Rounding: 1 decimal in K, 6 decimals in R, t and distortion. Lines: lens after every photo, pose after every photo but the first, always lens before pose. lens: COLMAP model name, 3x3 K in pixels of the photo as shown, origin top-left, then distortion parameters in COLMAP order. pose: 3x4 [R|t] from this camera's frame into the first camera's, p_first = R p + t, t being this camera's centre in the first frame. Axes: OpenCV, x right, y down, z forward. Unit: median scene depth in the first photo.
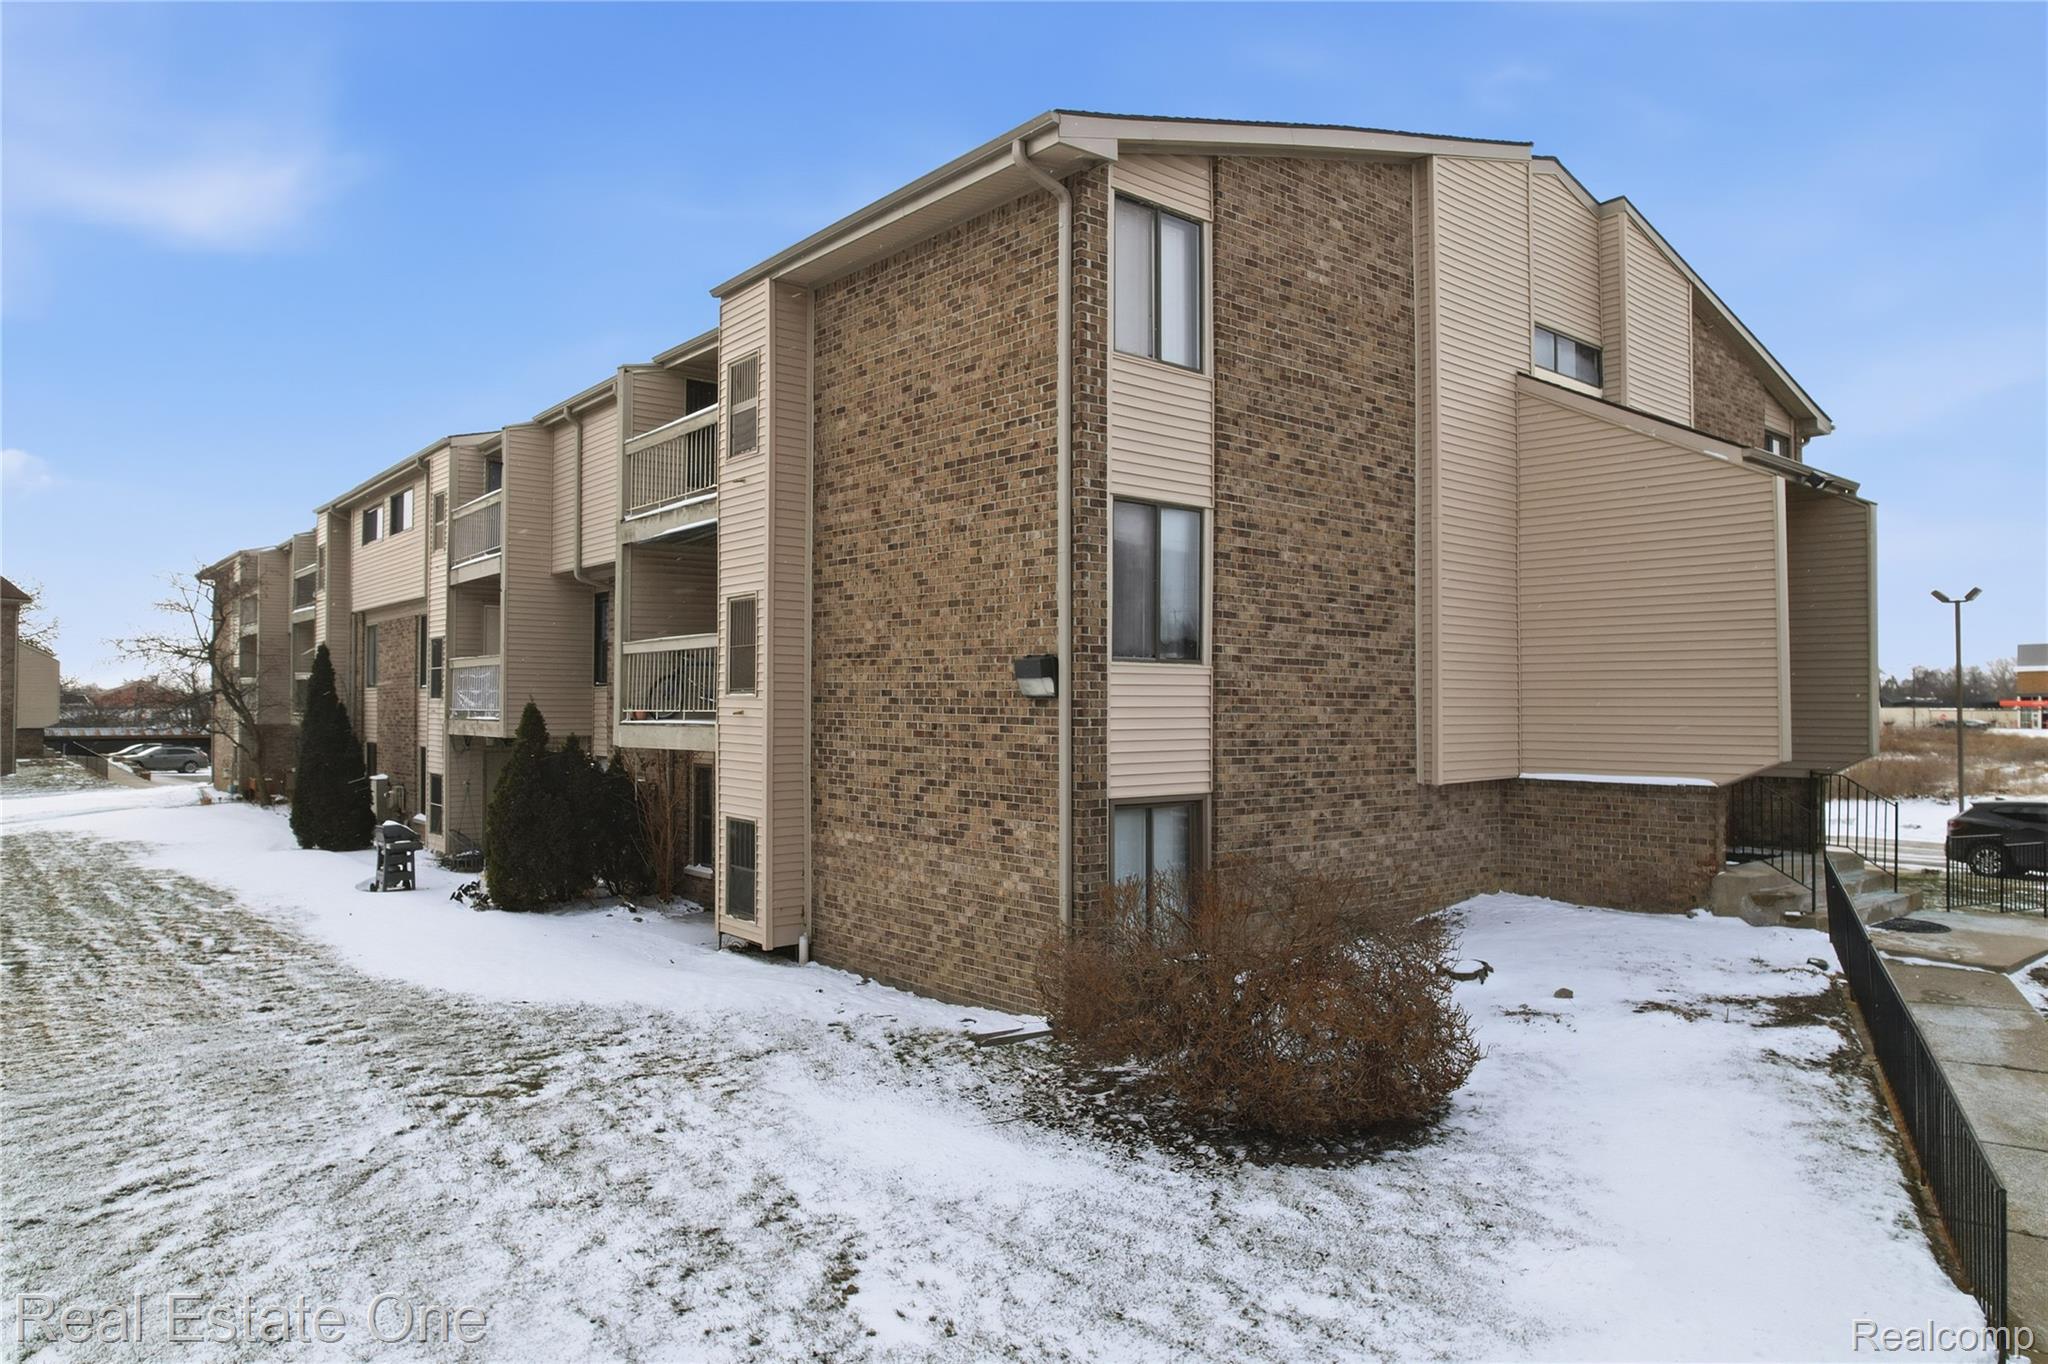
lens RADIAL K [[1328.8, 0, 1023.3], [0, 1328.8, 672.8], [0, 0, 1]] dist [-0.049943, 0.000074]
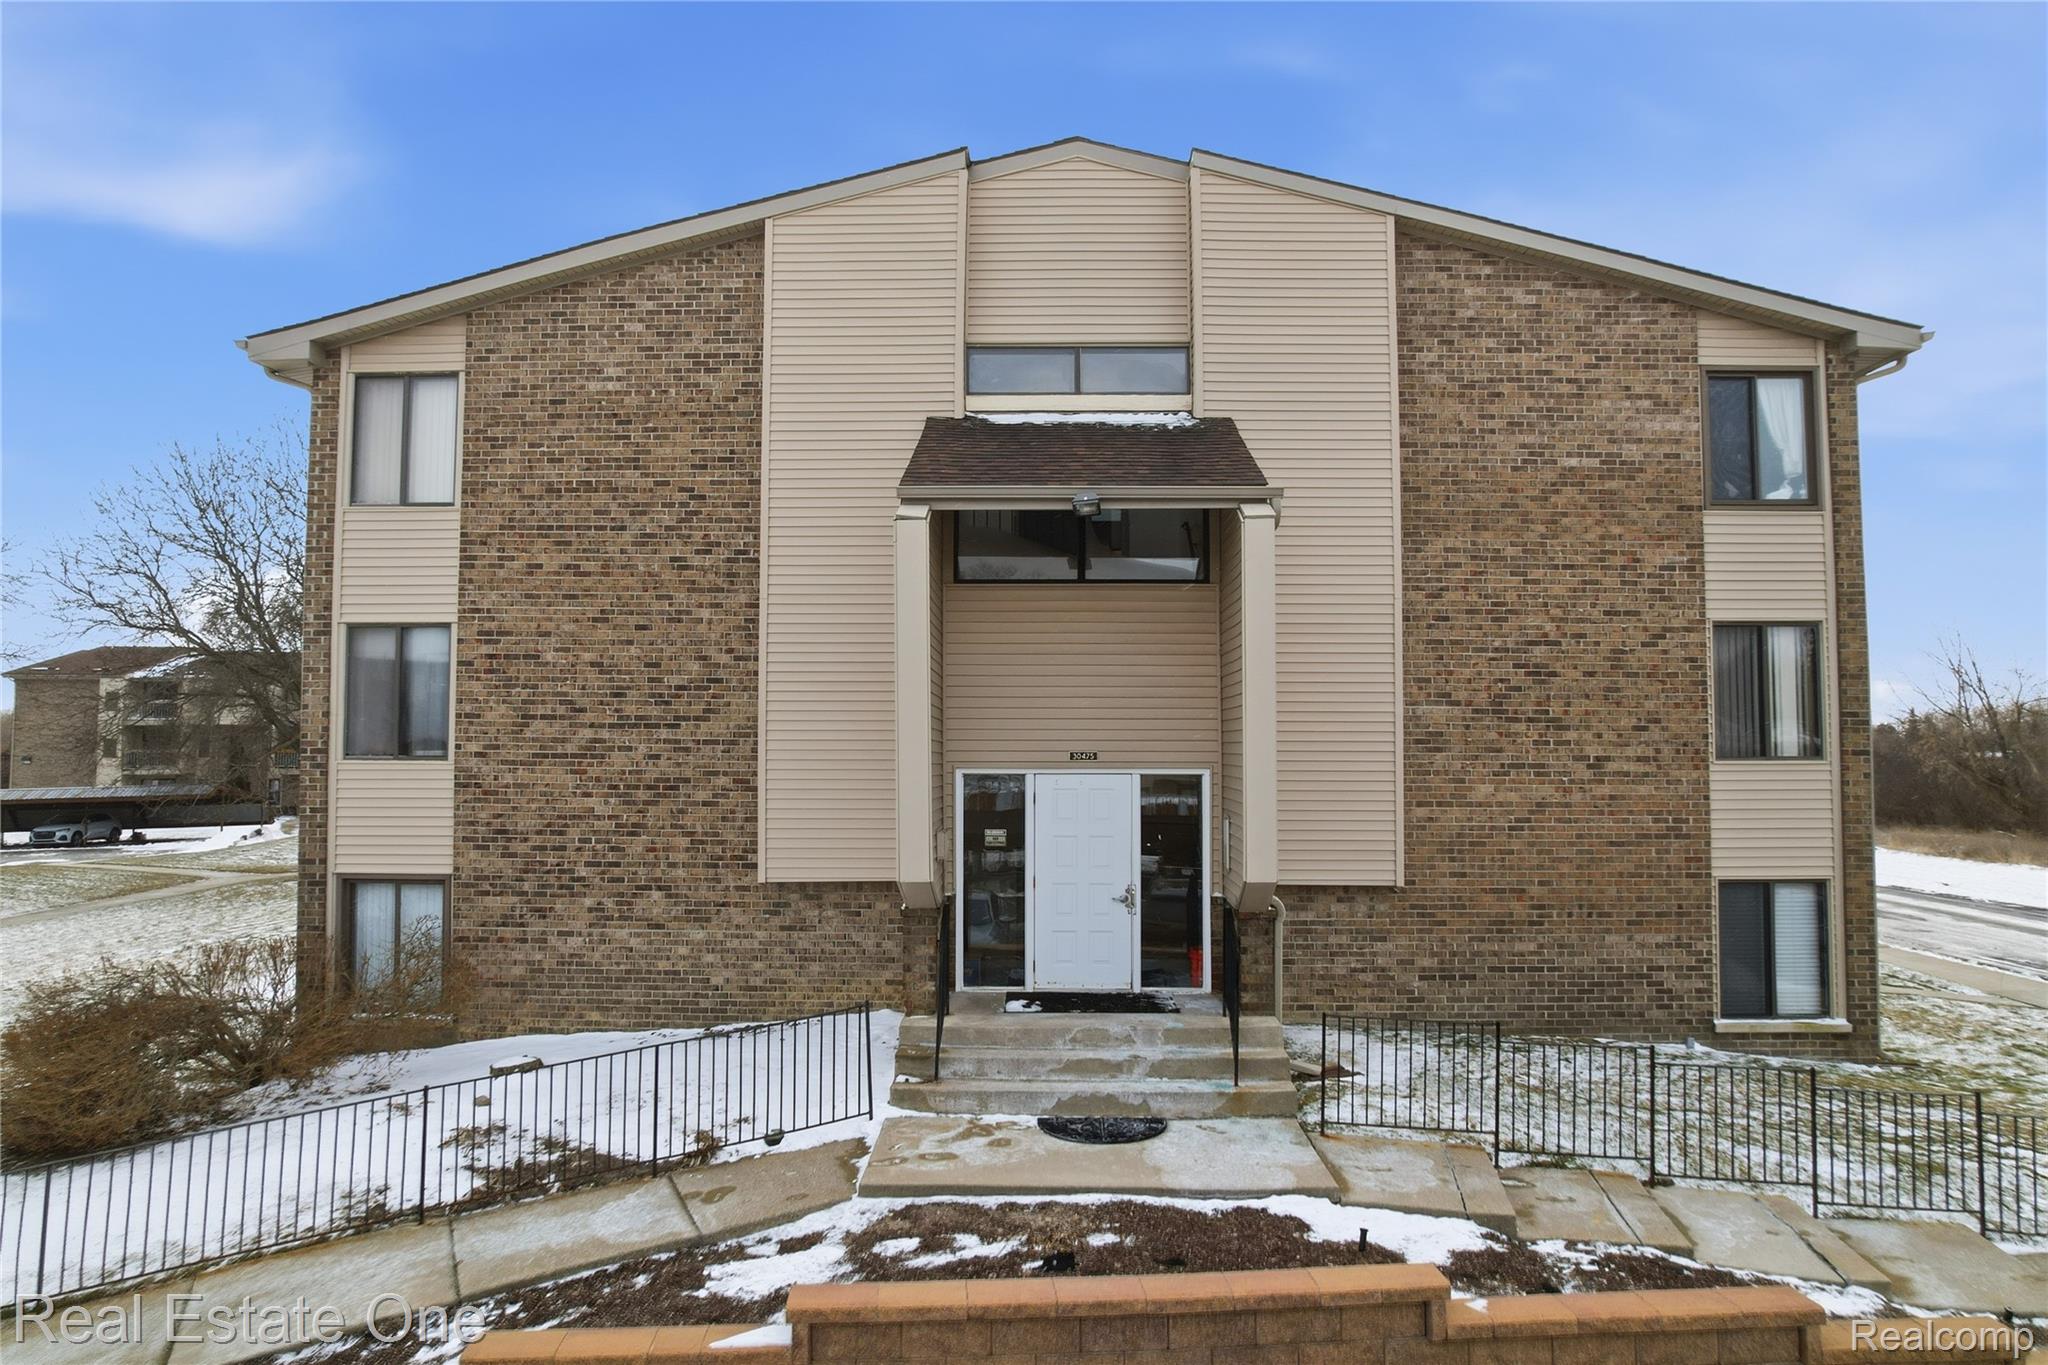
lens RADIAL K [[1303.9, 0, 1020.4], [0, 1303.9, 687.2], [0, 0, 1]] dist [-0.062196, 0.046984]
pose [[0.749336, -0.040555, -0.660947, 1.168799], [0.019555, 0.999043, -0.039129, -0.015358], [0.661901, 0.016396, 0.749412, 0.468349]]
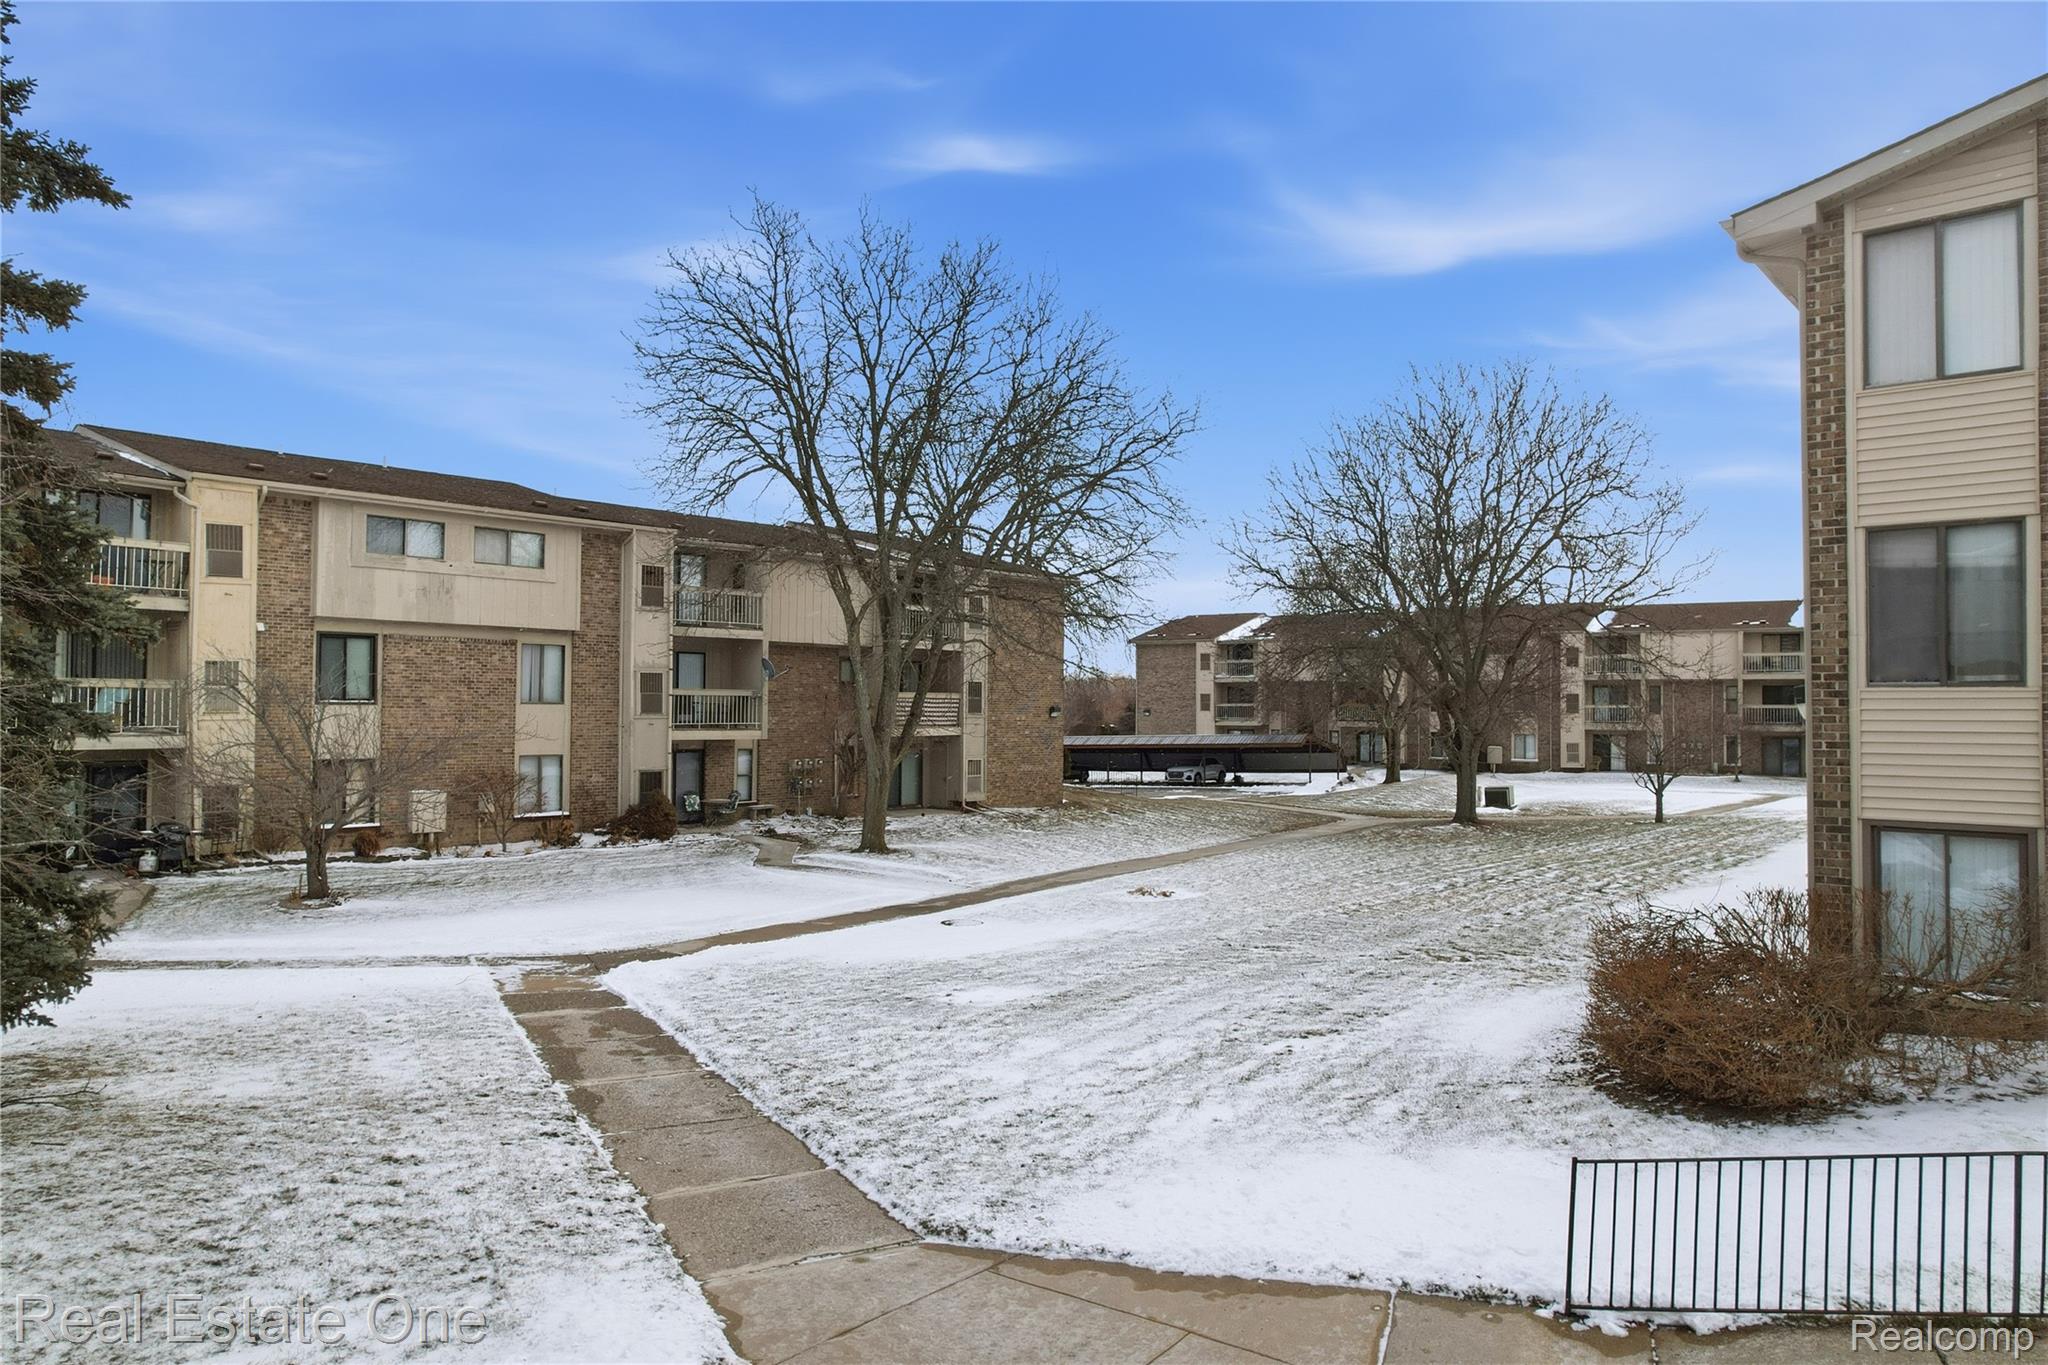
lens RADIAL K [[1303.9, 0, 1020.4], [0, 1303.9, 687.2], [0, 0, 1]] dist [-0.062196, 0.046984]
pose [[0.145387, -0.023170, -0.989104, 0.858317], [0.015929, 0.999651, -0.021075, 0.001526], [0.989247, -0.012692, 0.145705, 0.174661]]
